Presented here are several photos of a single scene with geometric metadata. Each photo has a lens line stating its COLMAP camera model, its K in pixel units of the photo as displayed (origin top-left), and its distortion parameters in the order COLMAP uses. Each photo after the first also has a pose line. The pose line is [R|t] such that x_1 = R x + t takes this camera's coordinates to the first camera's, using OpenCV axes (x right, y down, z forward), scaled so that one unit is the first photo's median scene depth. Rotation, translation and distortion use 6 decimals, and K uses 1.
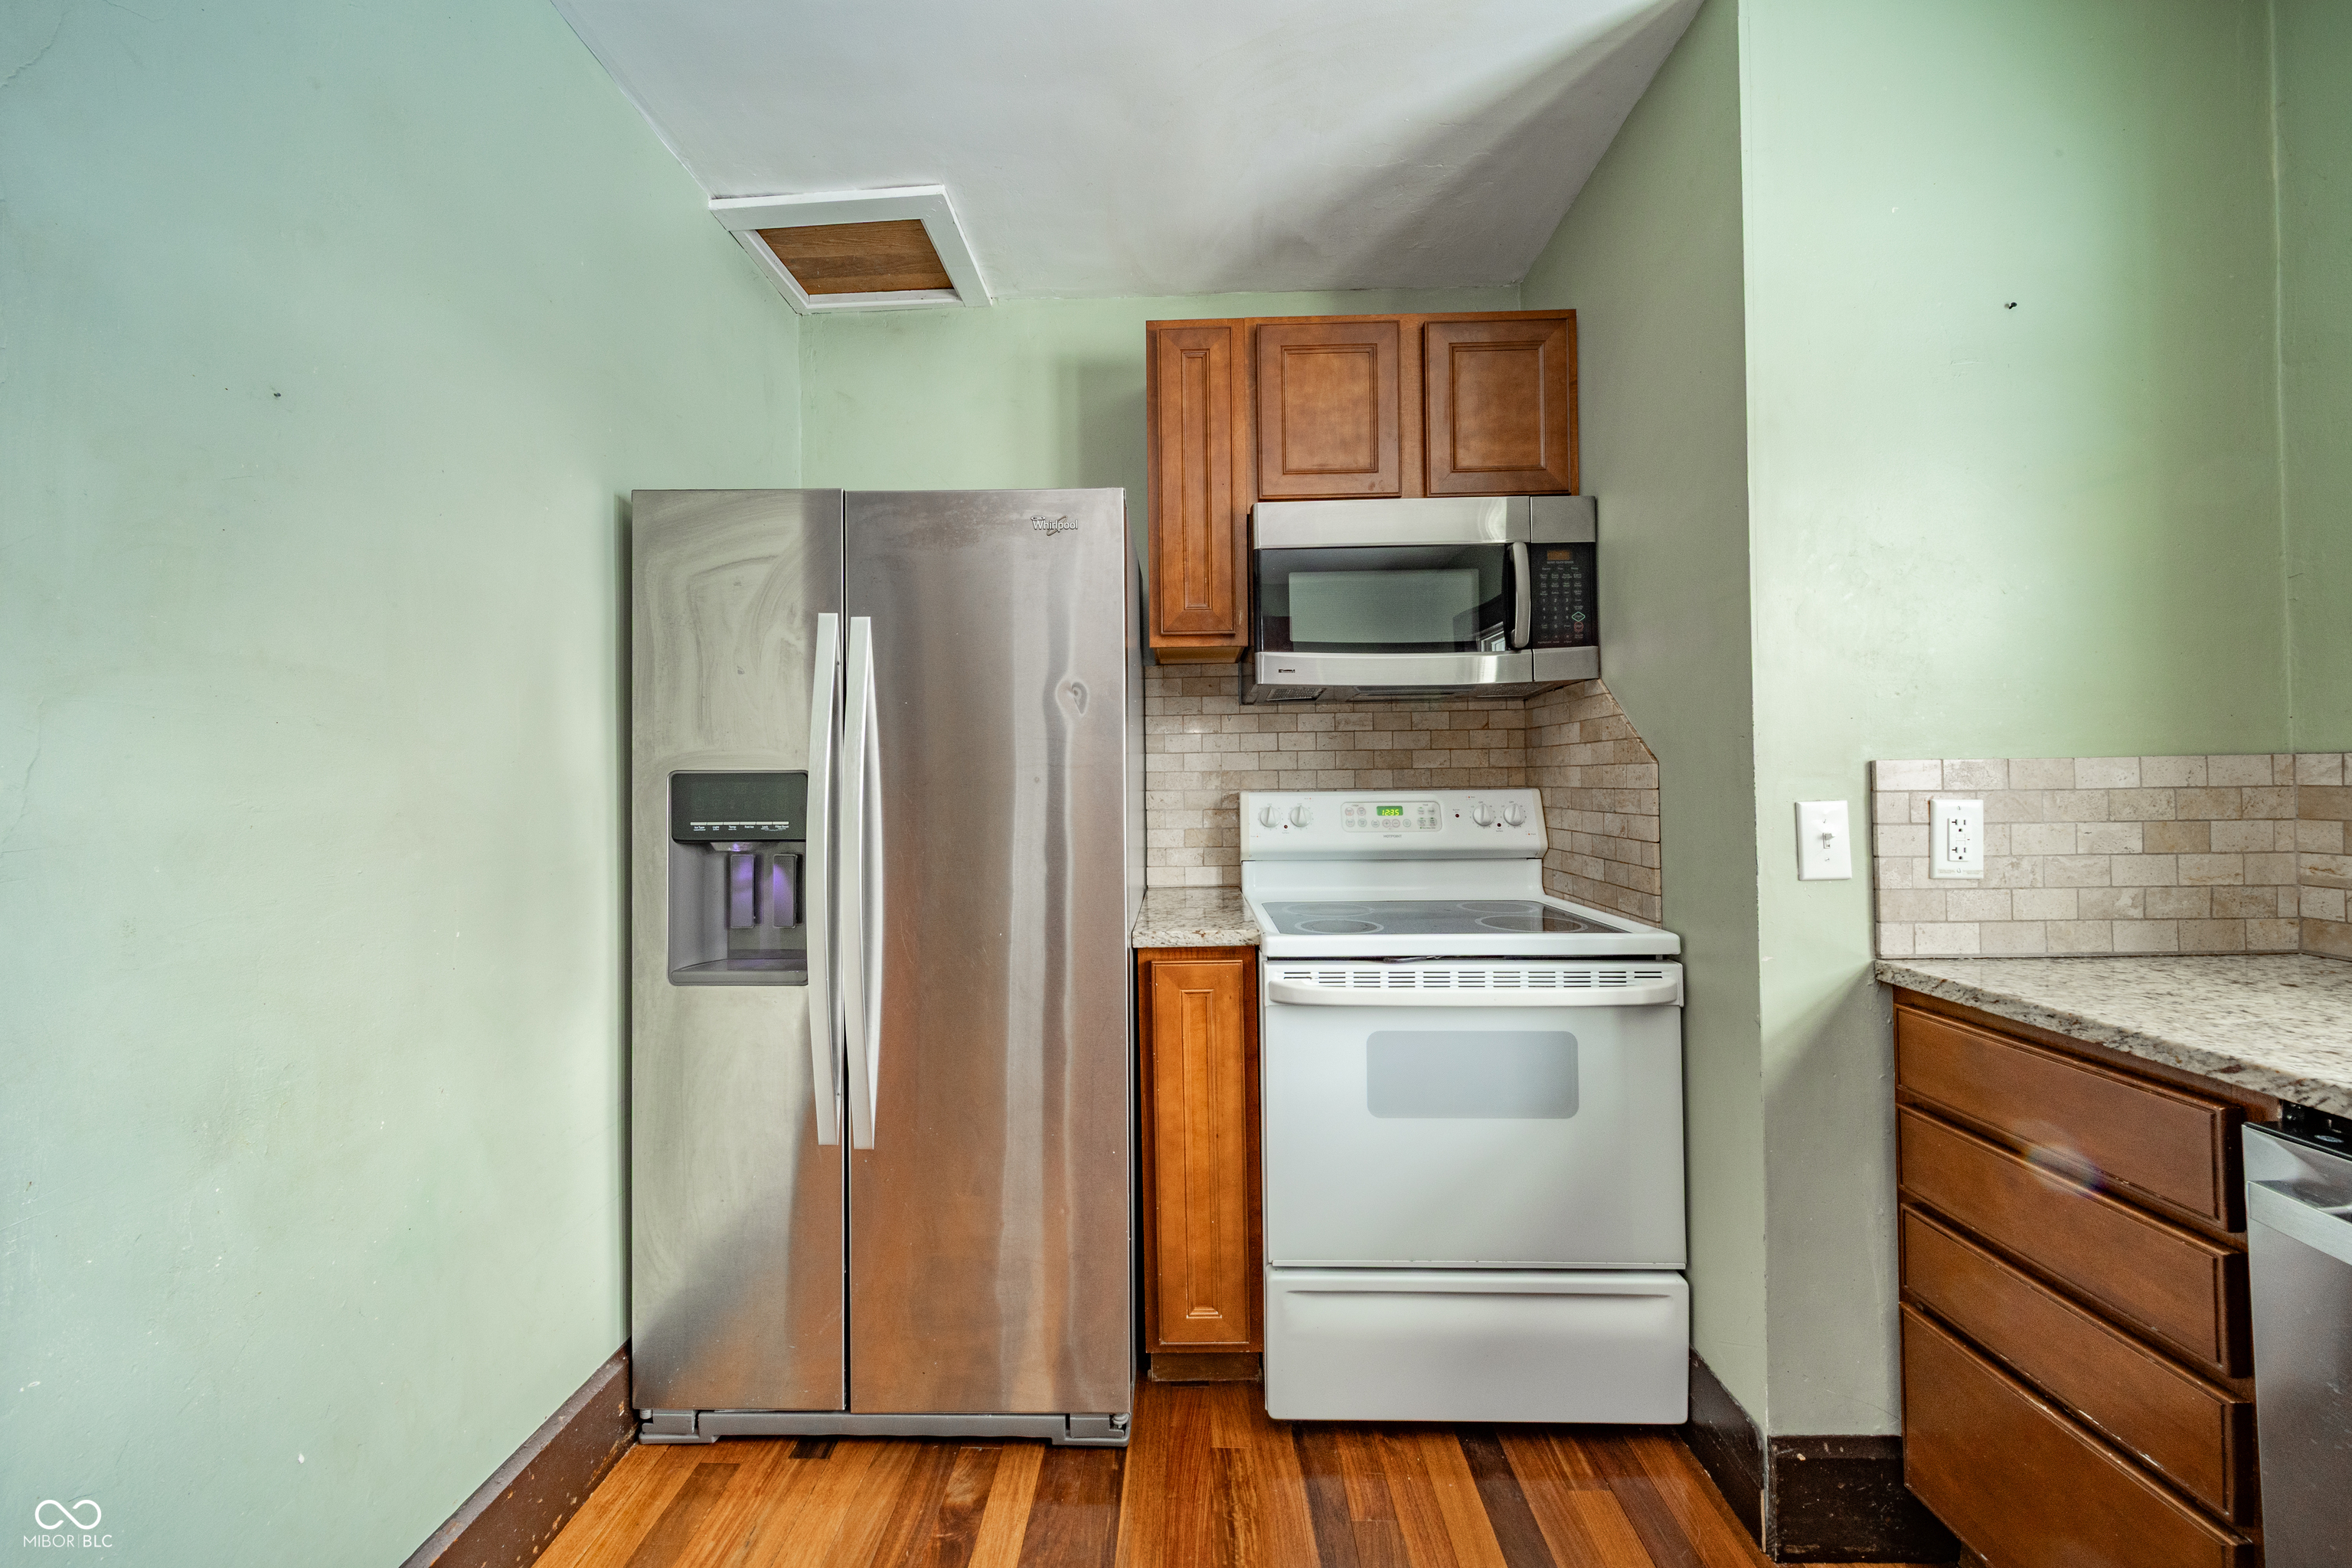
lens RADIAL K [[830.3, 0, 1163.1], [0, 830.3, 770.9], [0, 0, 1]] dist [-0.000257, -0.000040]
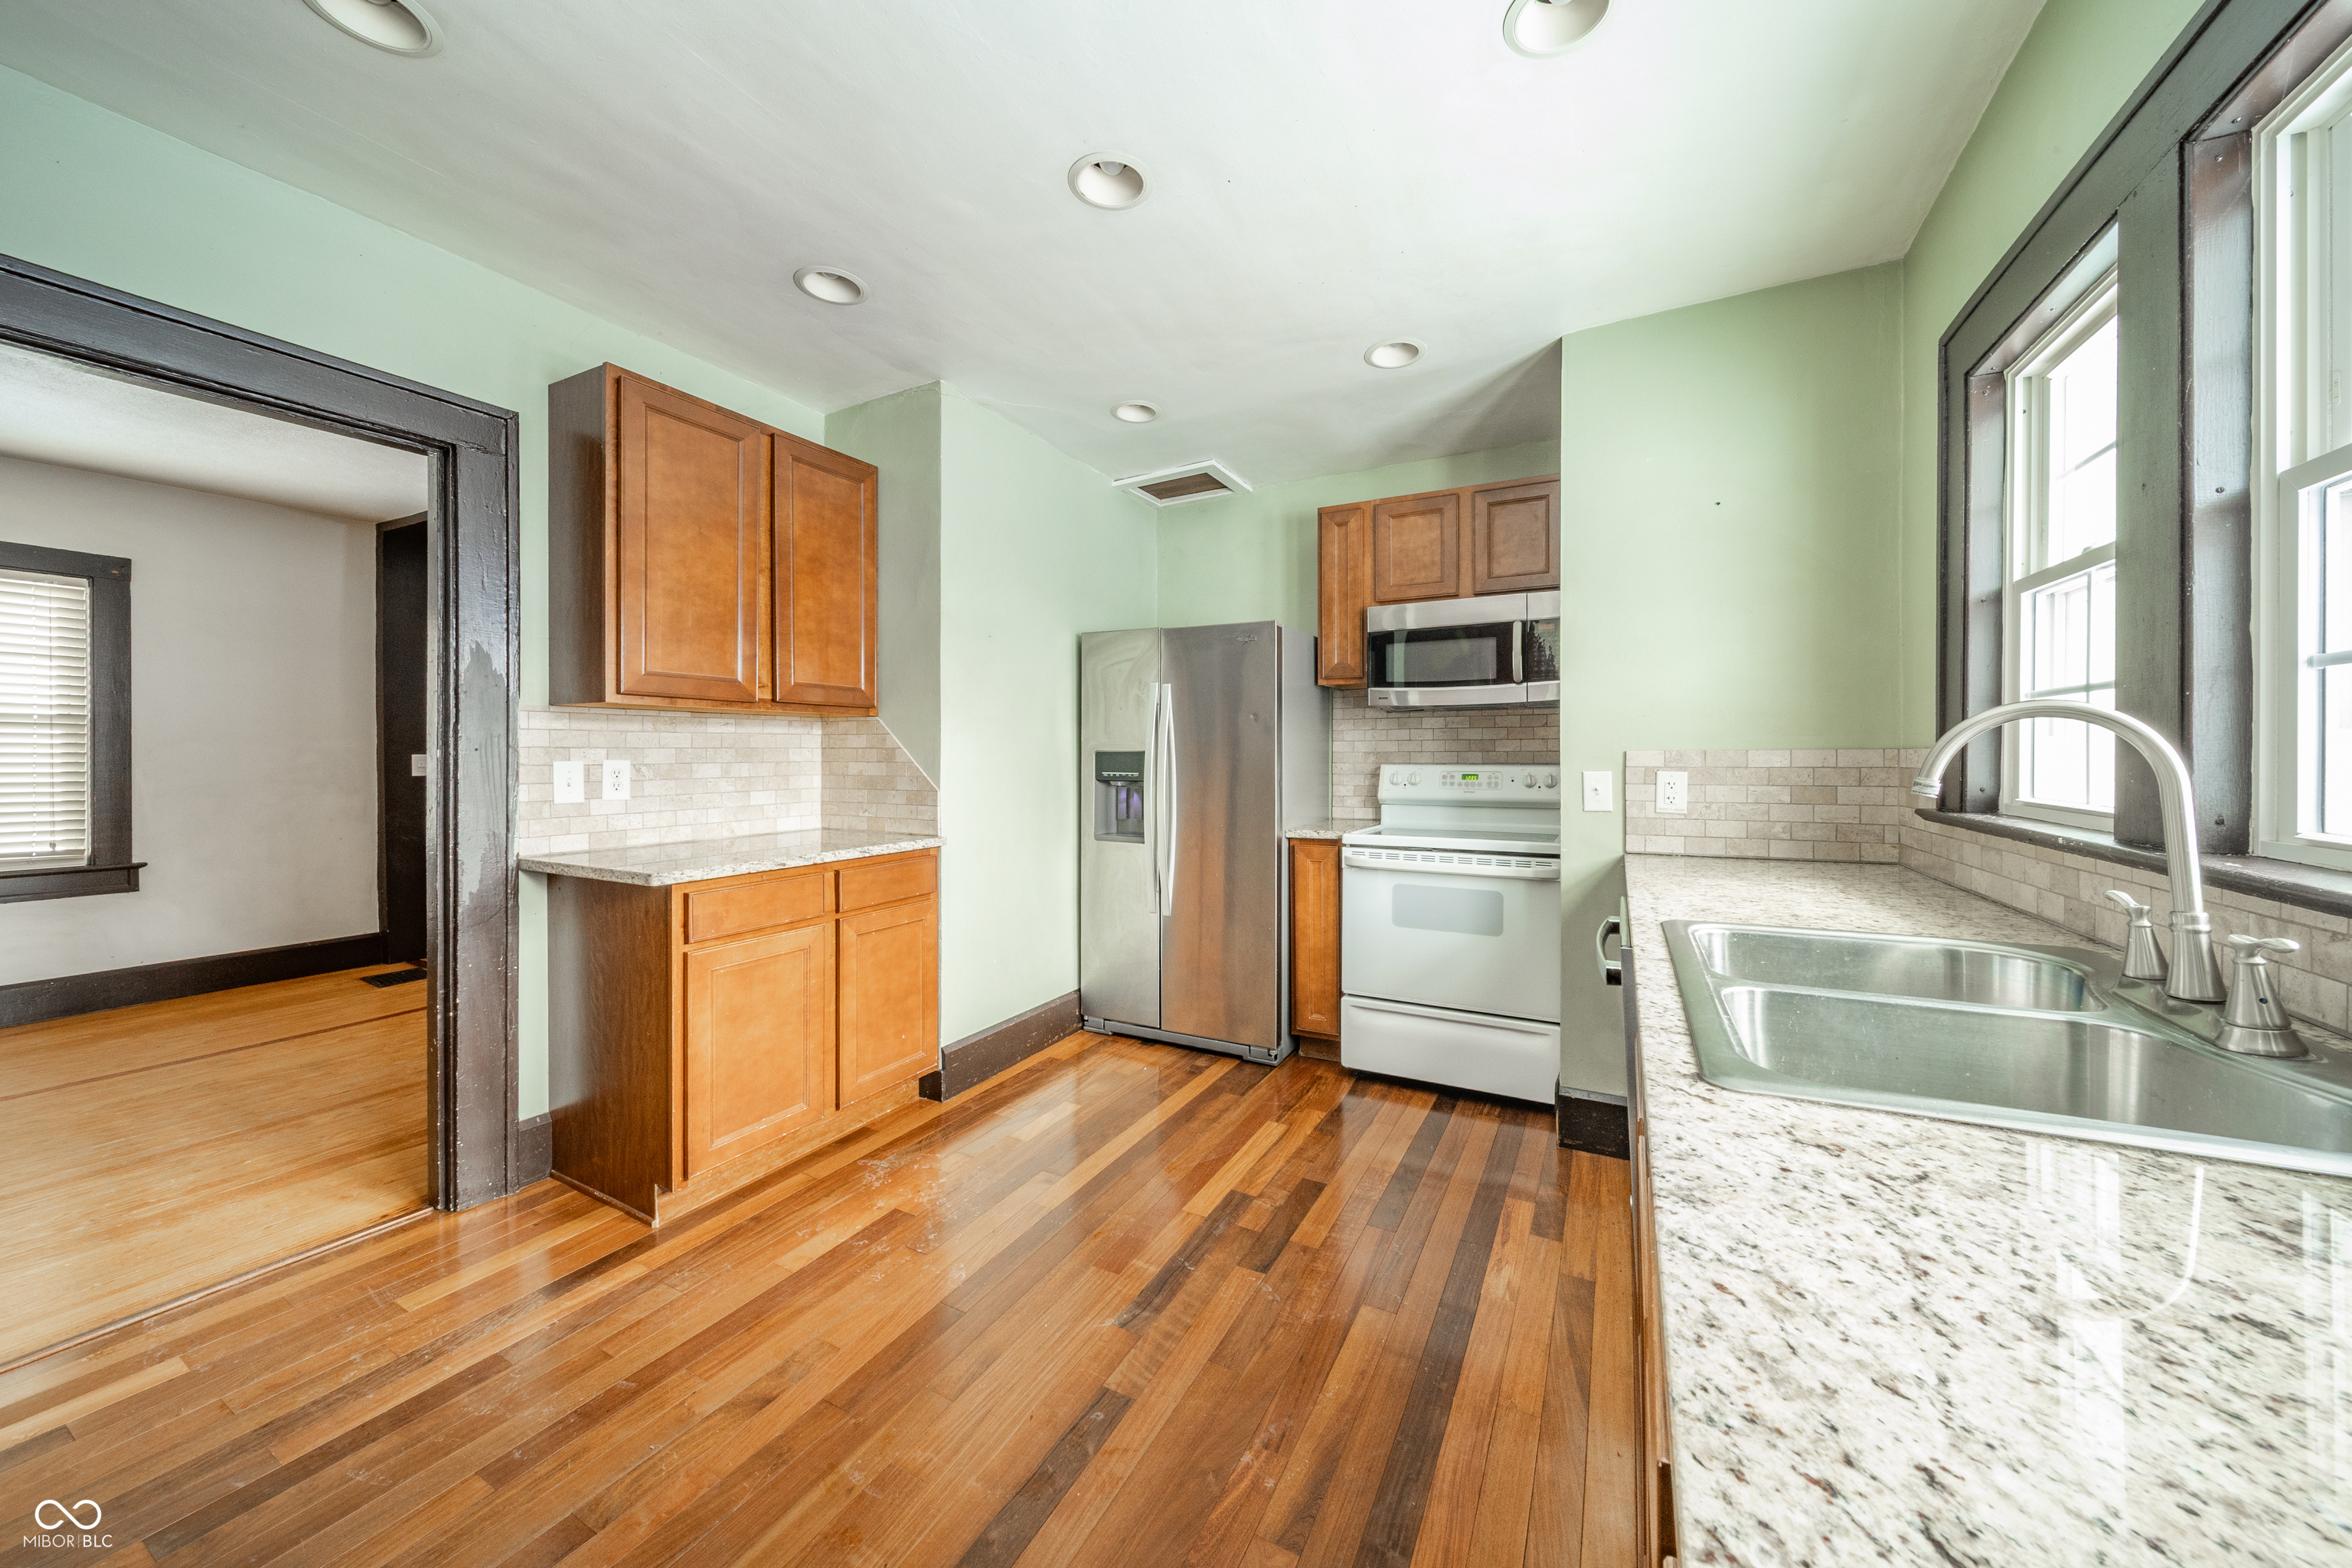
lens RADIAL K [[830.3, 0, 1163.1], [0, 830.3, 770.9], [0, 0, 1]] dist [-0.000257, -0.000040]
pose [[0.891075, 0.018783, -0.453468, 0.643118], [-0.005033, 0.999491, 0.031509, -0.017484], [0.453829, -0.025795, 0.890716, -1.007009]]
